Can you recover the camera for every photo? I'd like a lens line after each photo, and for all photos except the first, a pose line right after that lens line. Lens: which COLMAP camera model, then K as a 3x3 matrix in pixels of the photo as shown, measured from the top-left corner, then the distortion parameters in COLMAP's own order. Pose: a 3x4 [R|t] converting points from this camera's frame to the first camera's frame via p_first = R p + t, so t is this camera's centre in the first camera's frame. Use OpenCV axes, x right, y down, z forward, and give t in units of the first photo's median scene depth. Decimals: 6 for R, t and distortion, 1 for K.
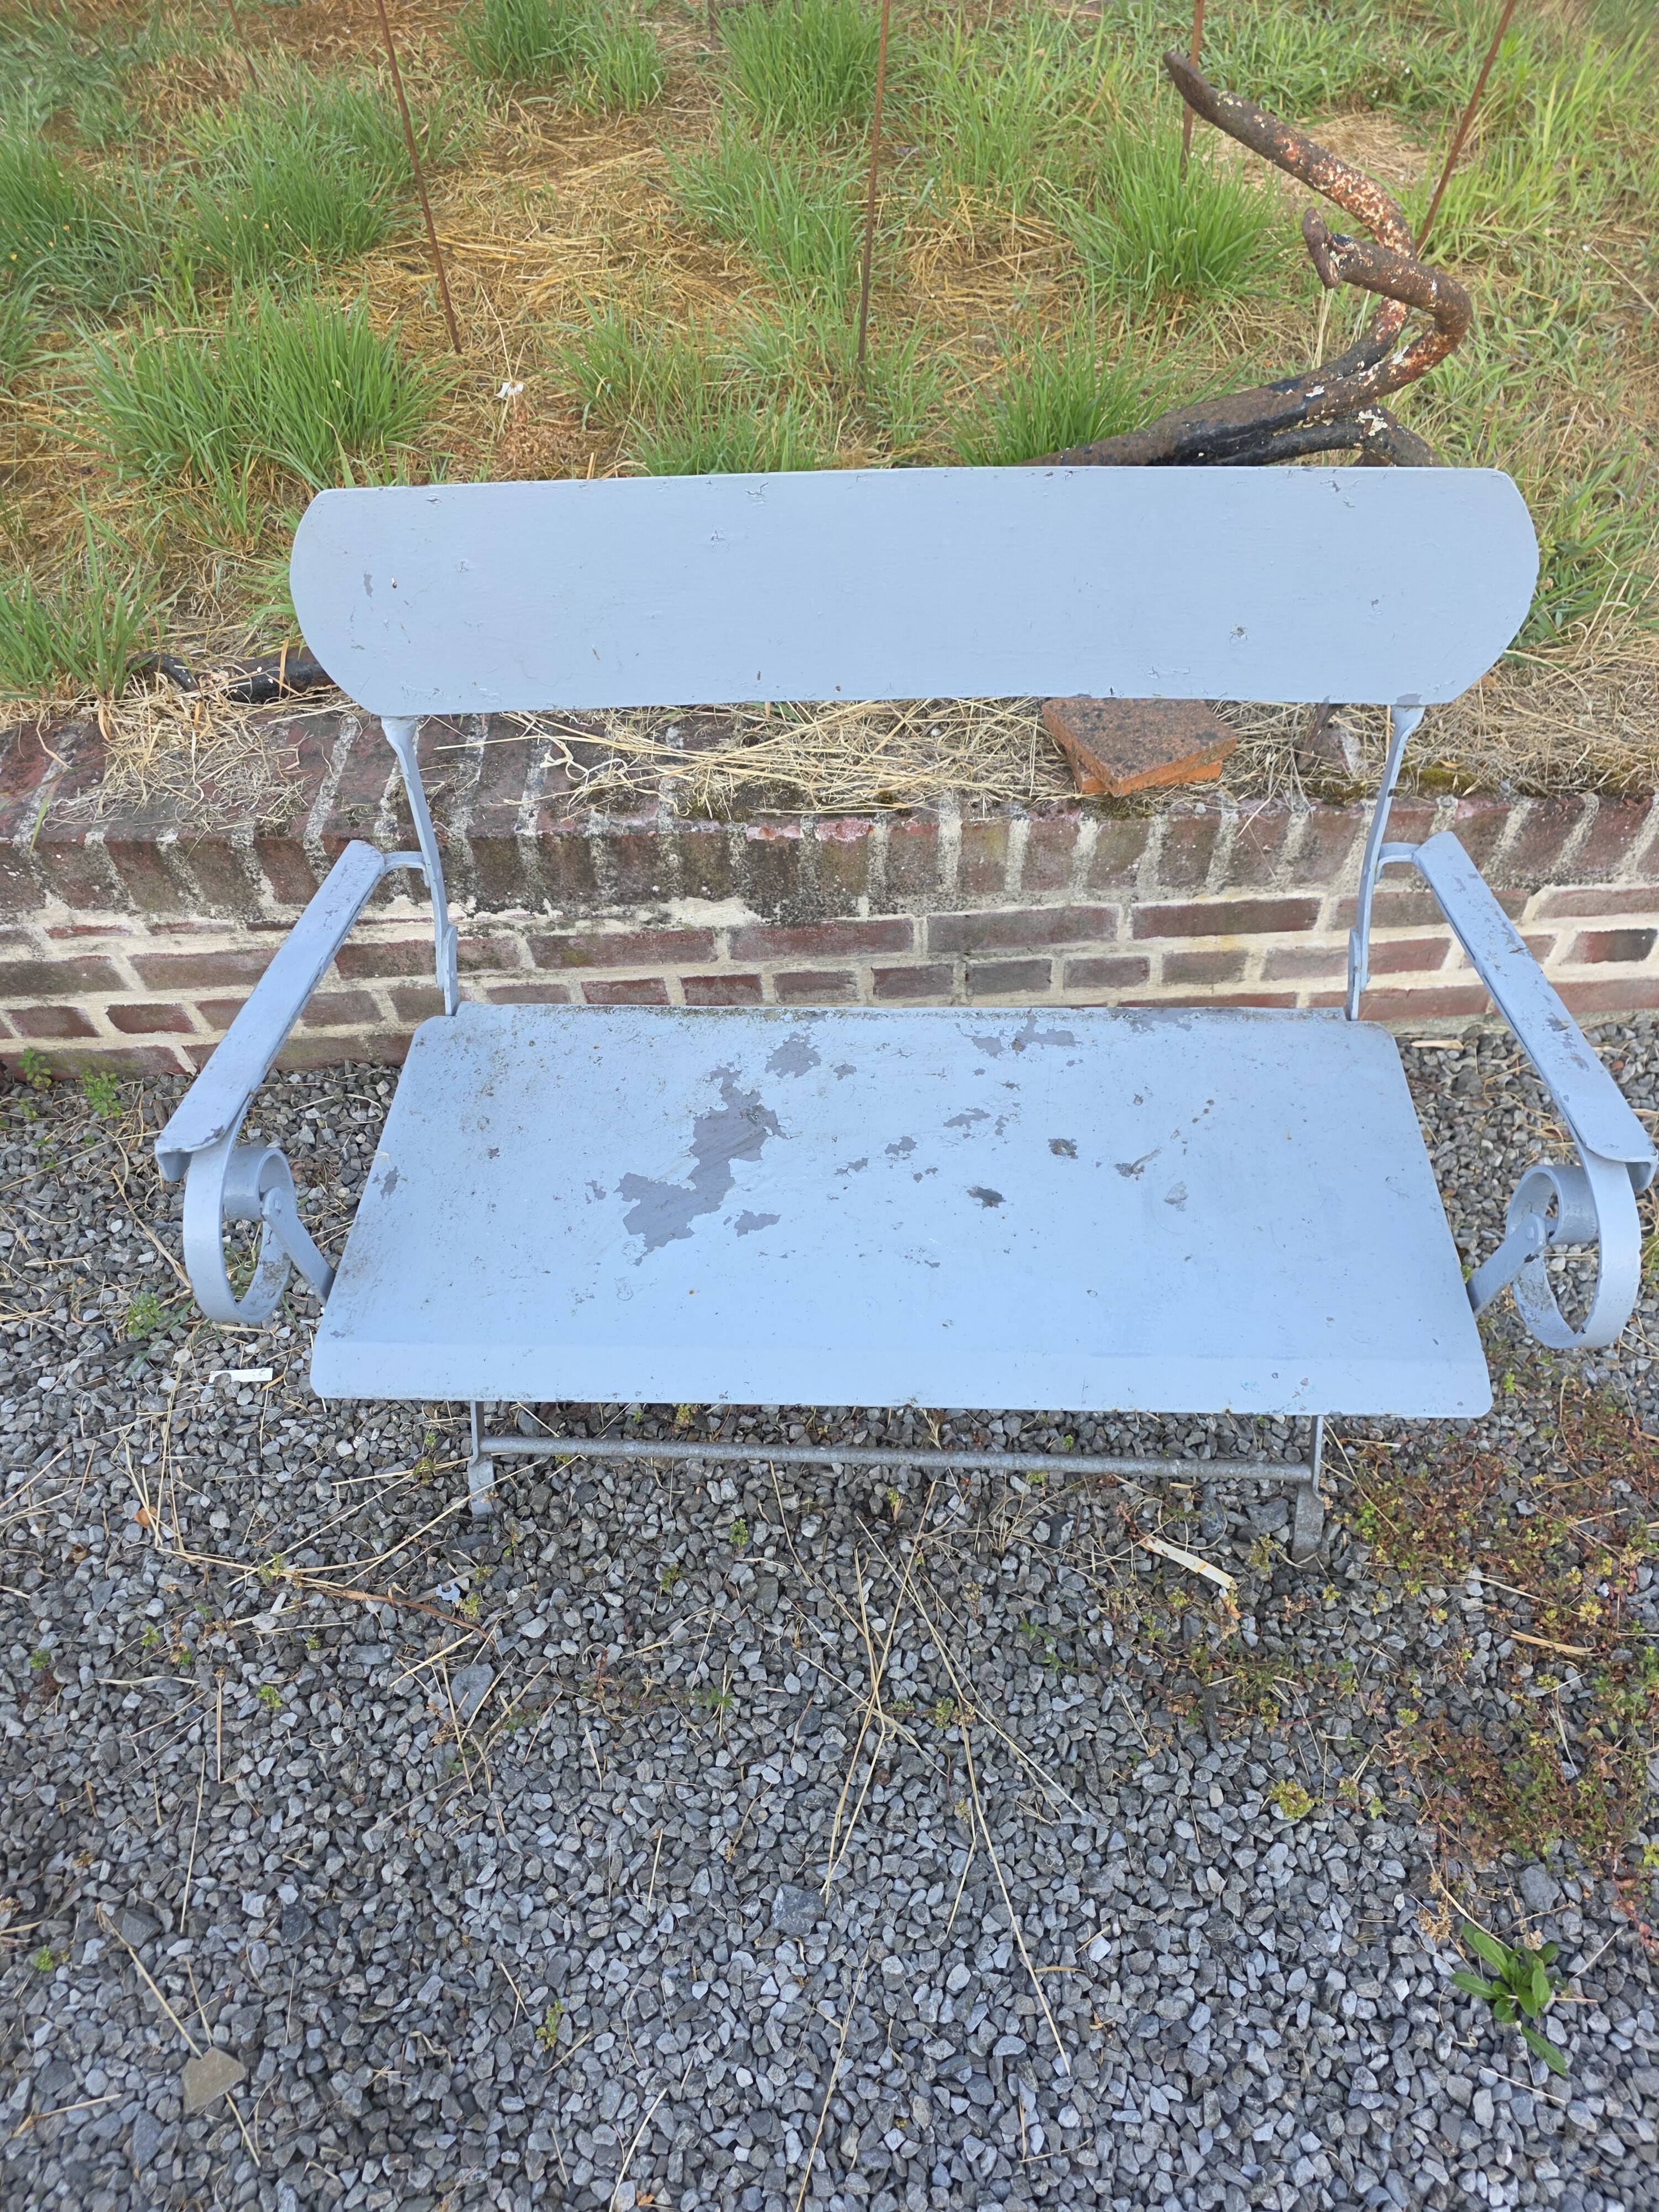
lens RADIAL K [[1499.6, 0, 837.2], [0, 1499.6, 1121.1], [0, 0, 1]] dist [0.026745, -0.019403]
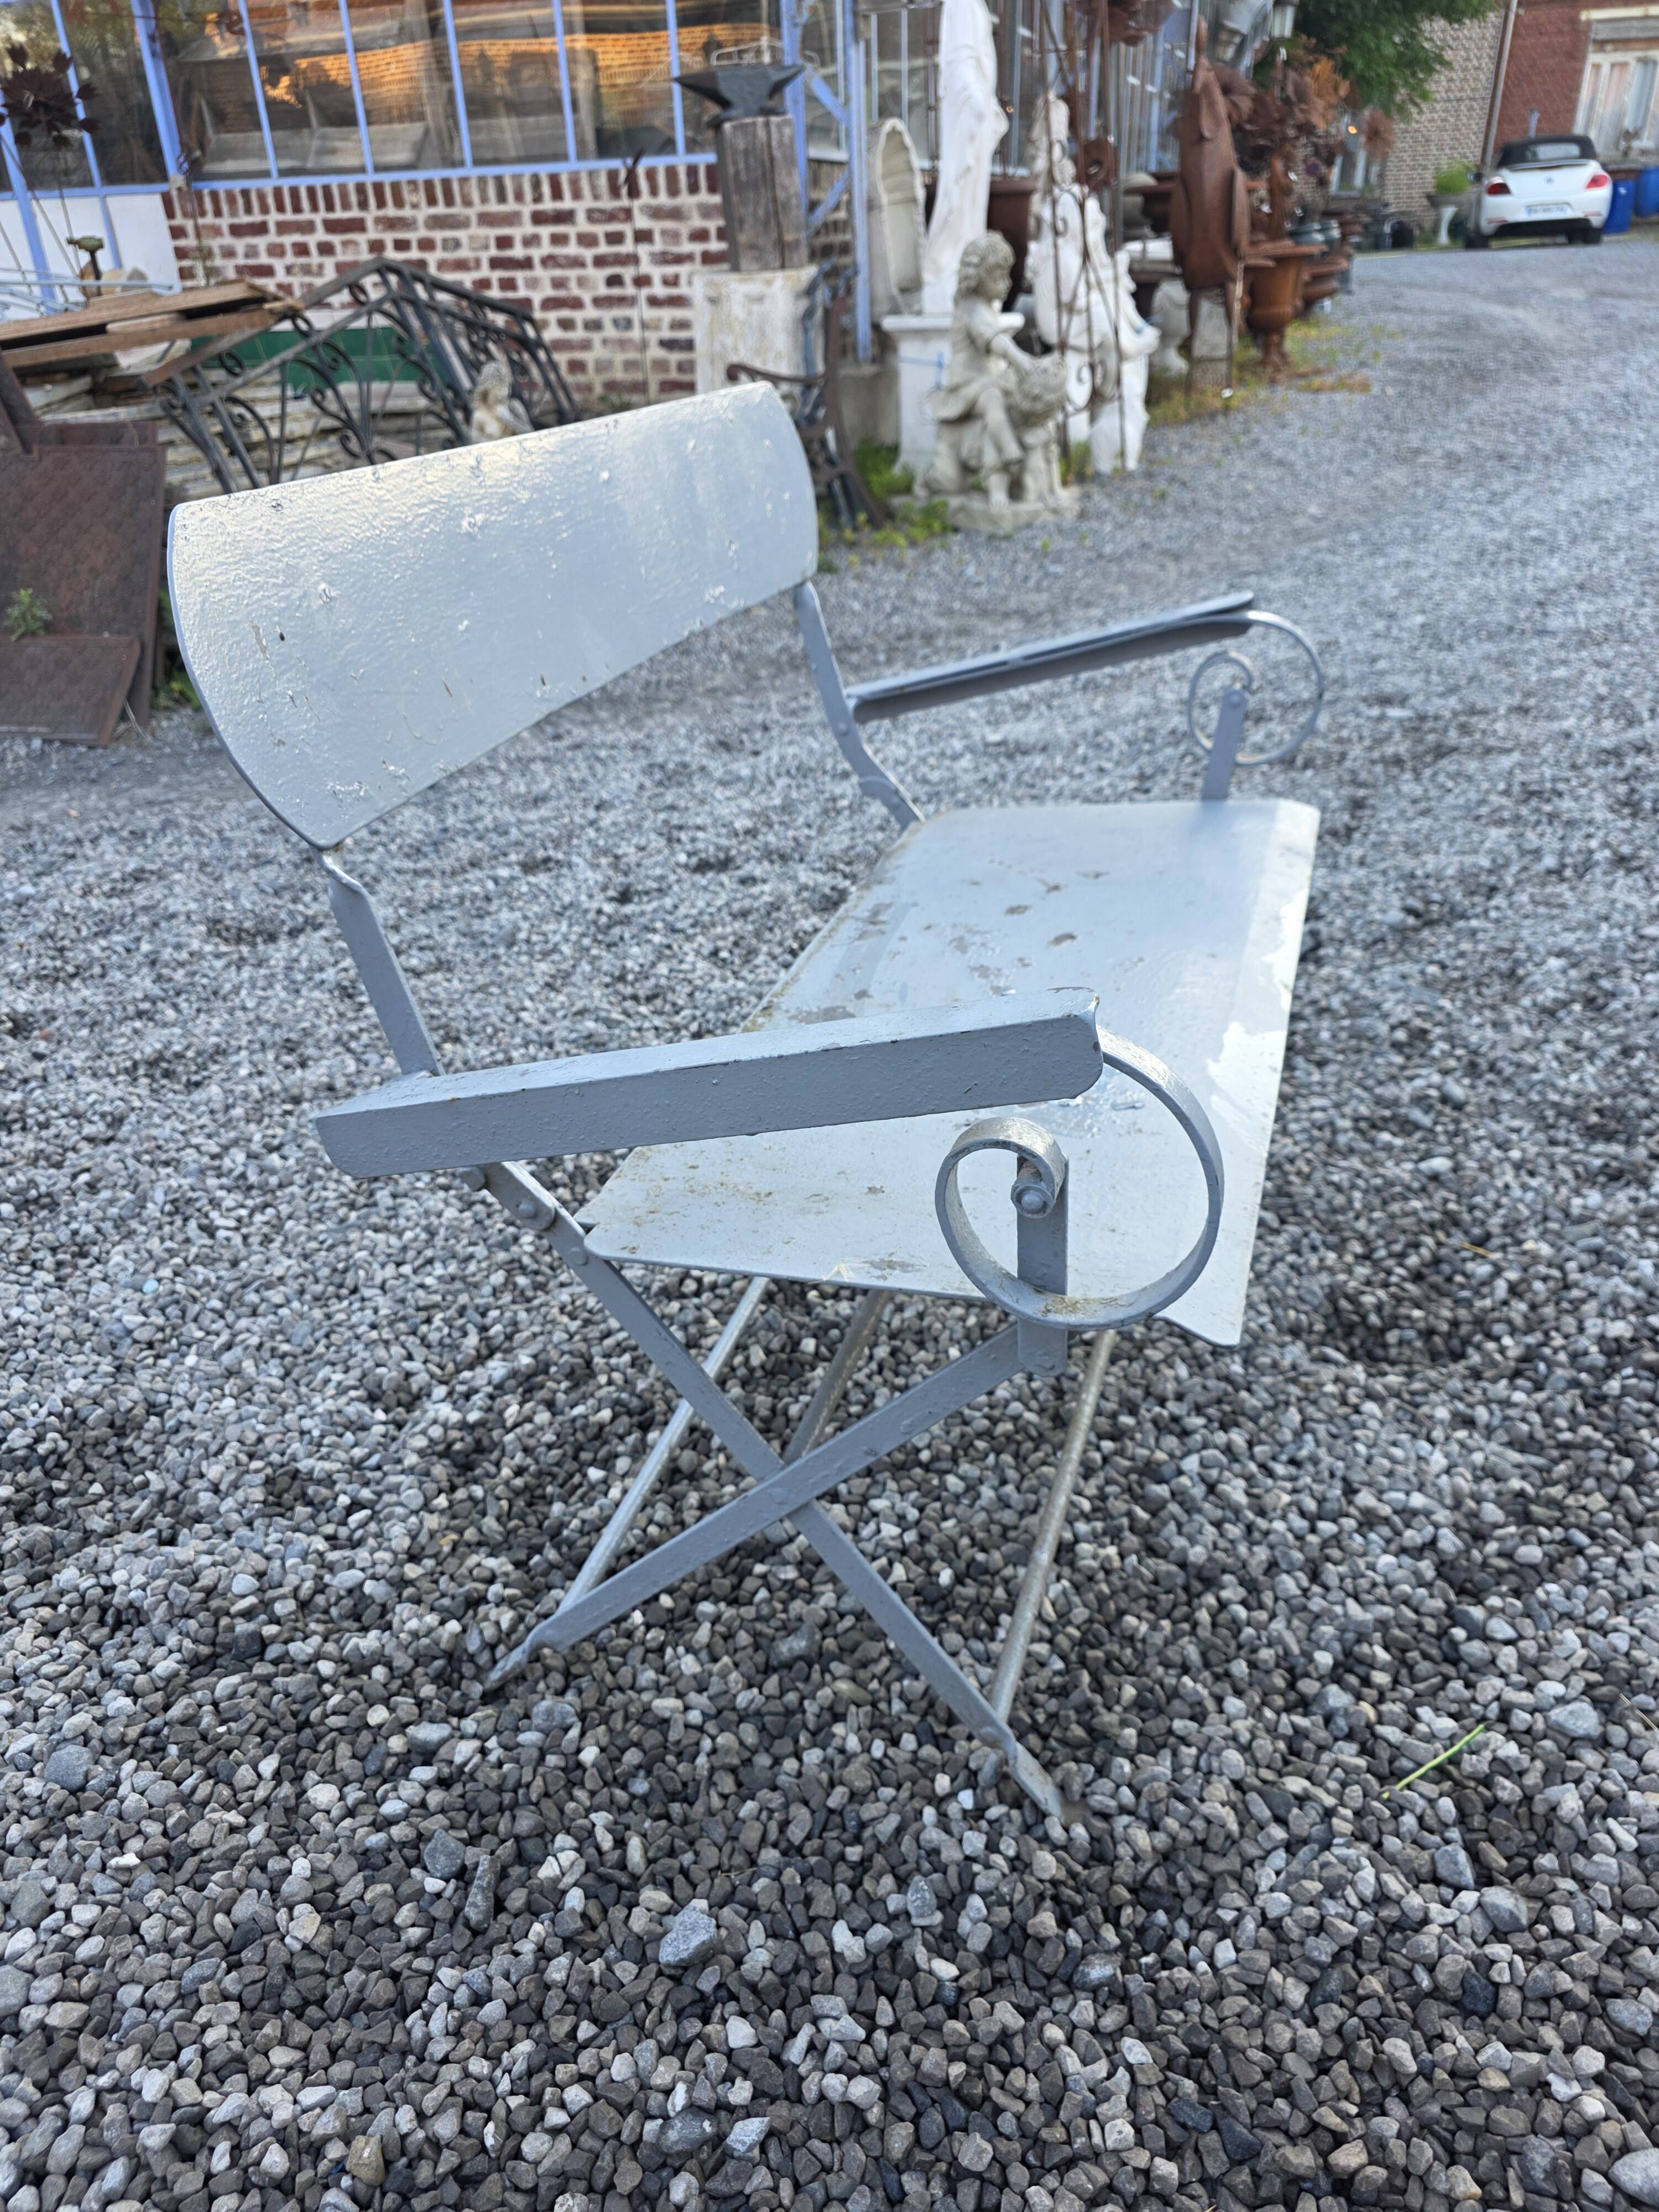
lens RADIAL K [[1499.6, 0, 829.7], [0, 1499.6, 1110.2], [0, 0, 1]] dist [0.026745, -0.019403]
pose [[0.269523, -0.436556, 0.858357, -0.754132], [0.782797, 0.618468, 0.068752, -0.062857], [-0.560880, 0.653388, 0.508426, 0.544762]]
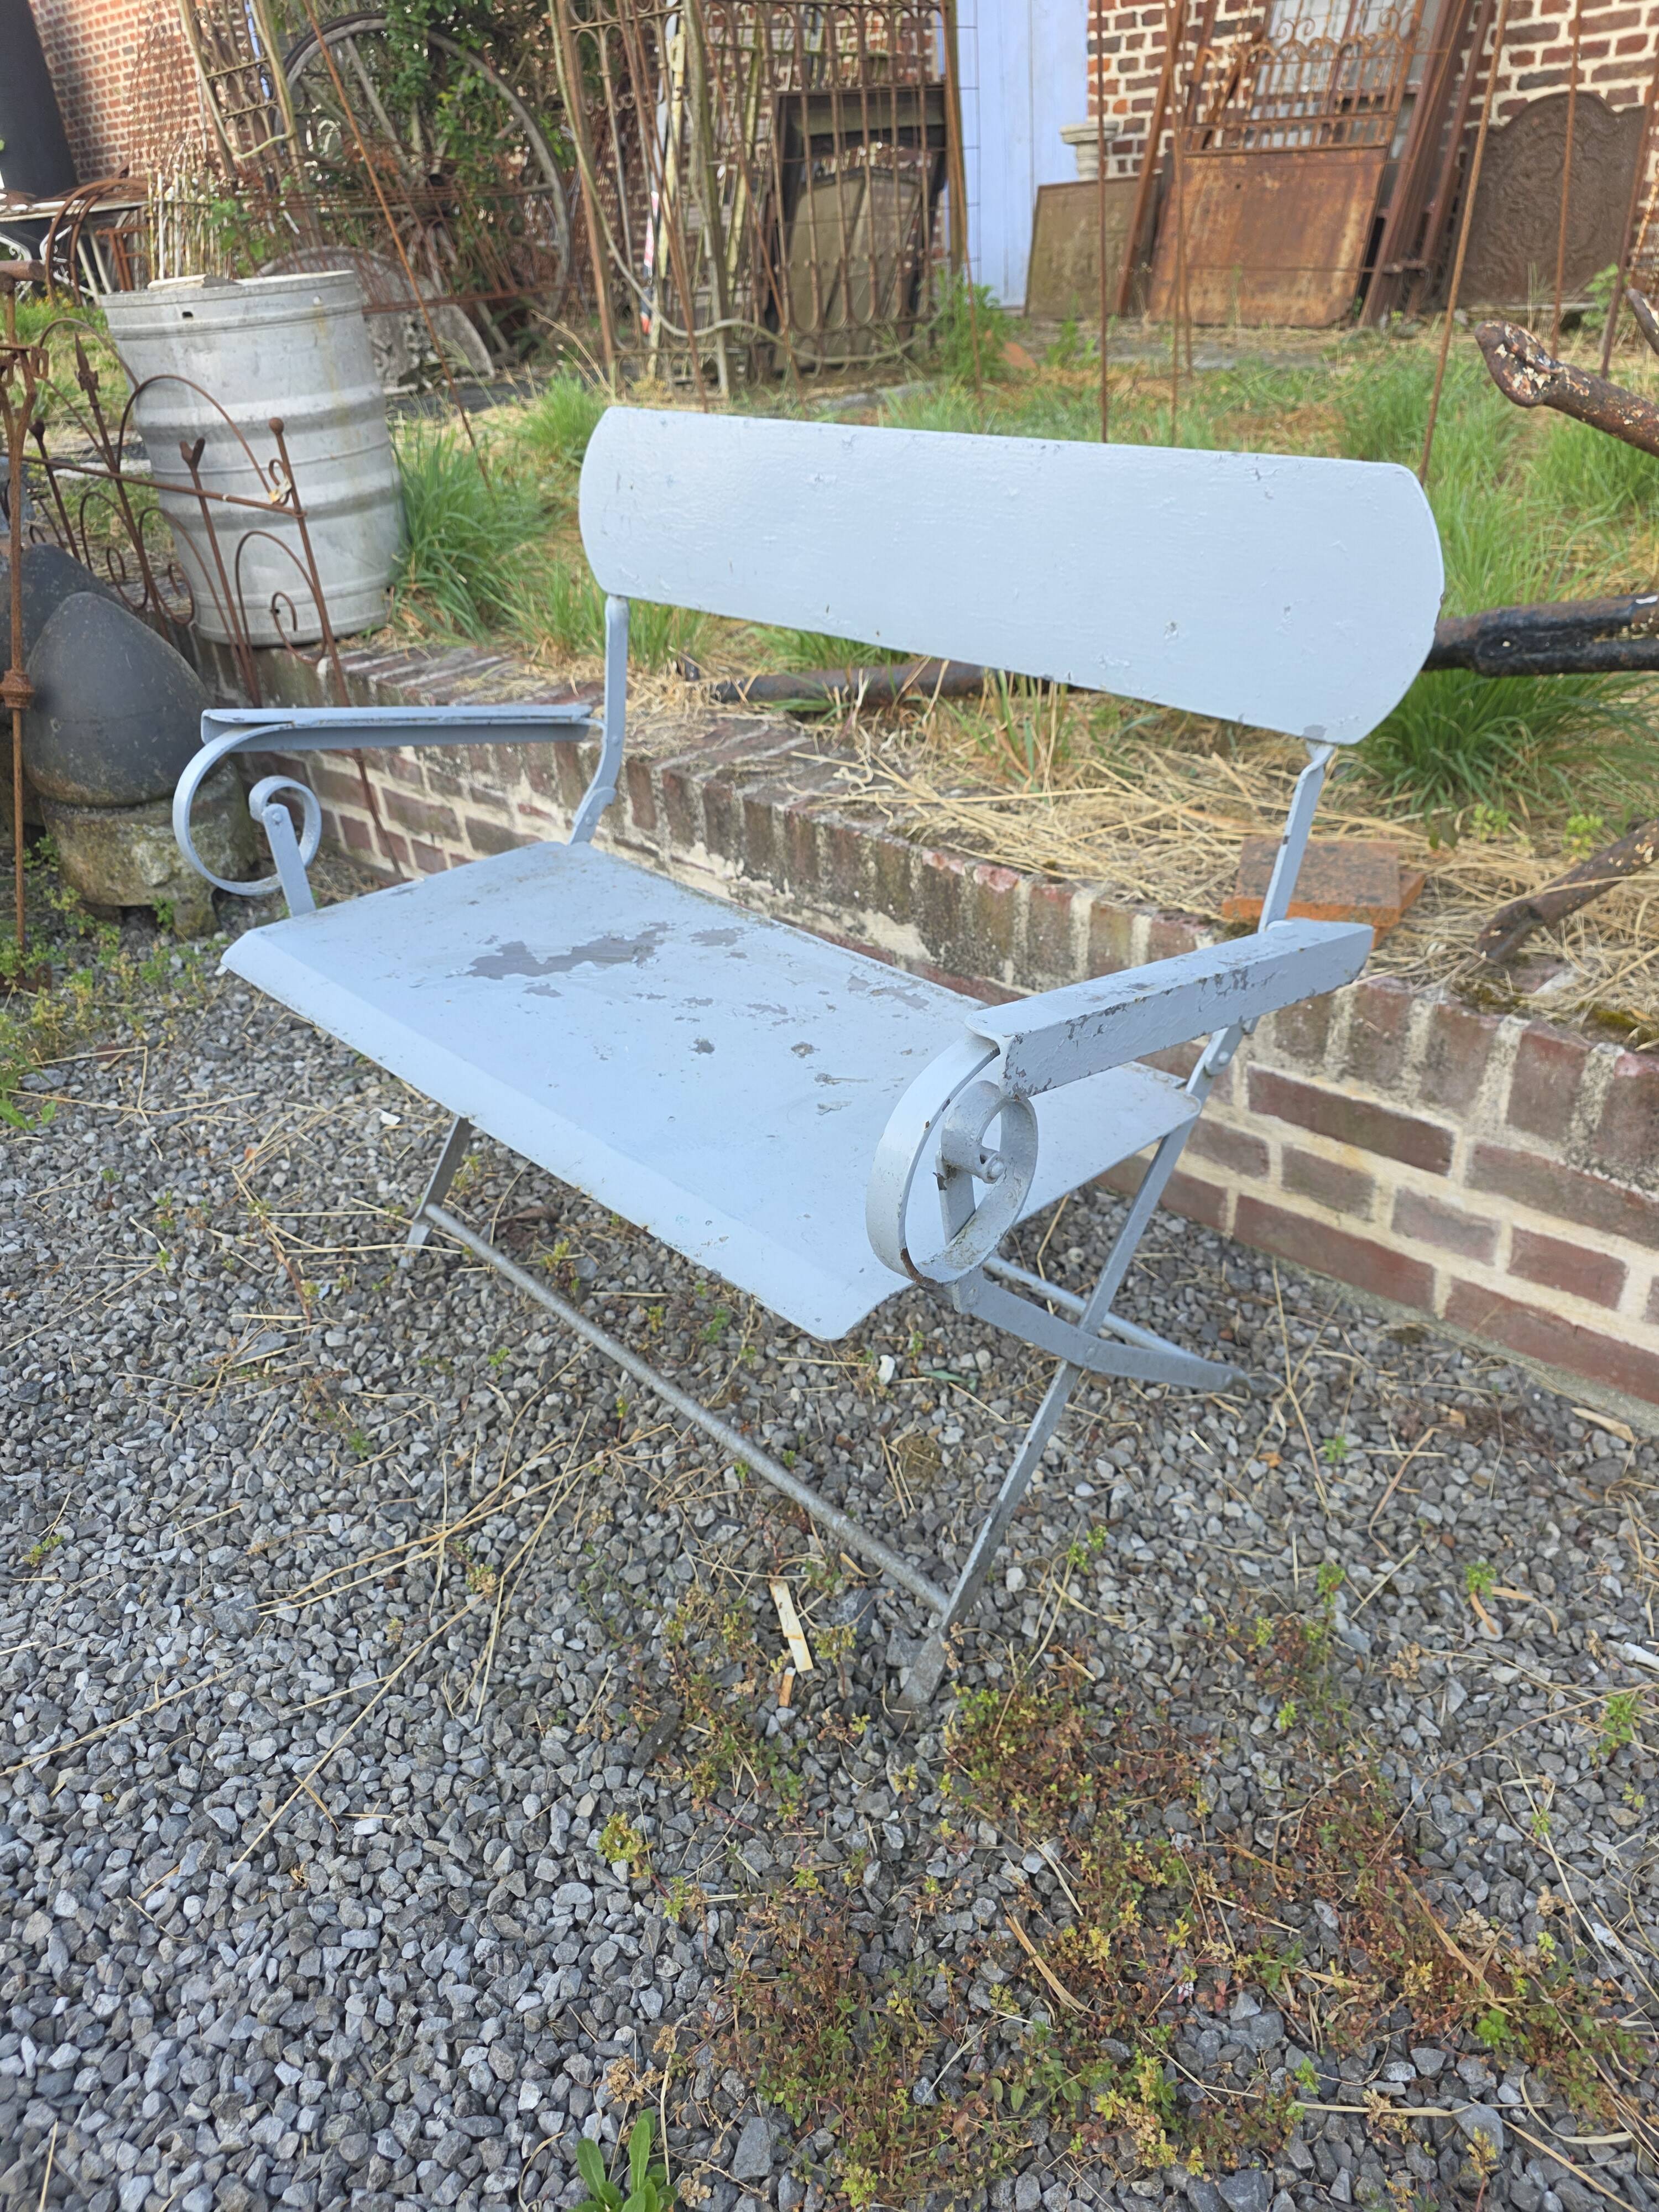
lens RADIAL K [[1499.6, 0, 830.7], [0, 1499.6, 1083.2], [0, 0, 1]] dist [0.026745, -0.019403]
pose [[0.722710, 0.349128, -0.596490, 0.657247], [-0.519908, 0.843270, -0.136354, 0.139891], [0.455397, 0.408664, 0.790953, 0.213944]]
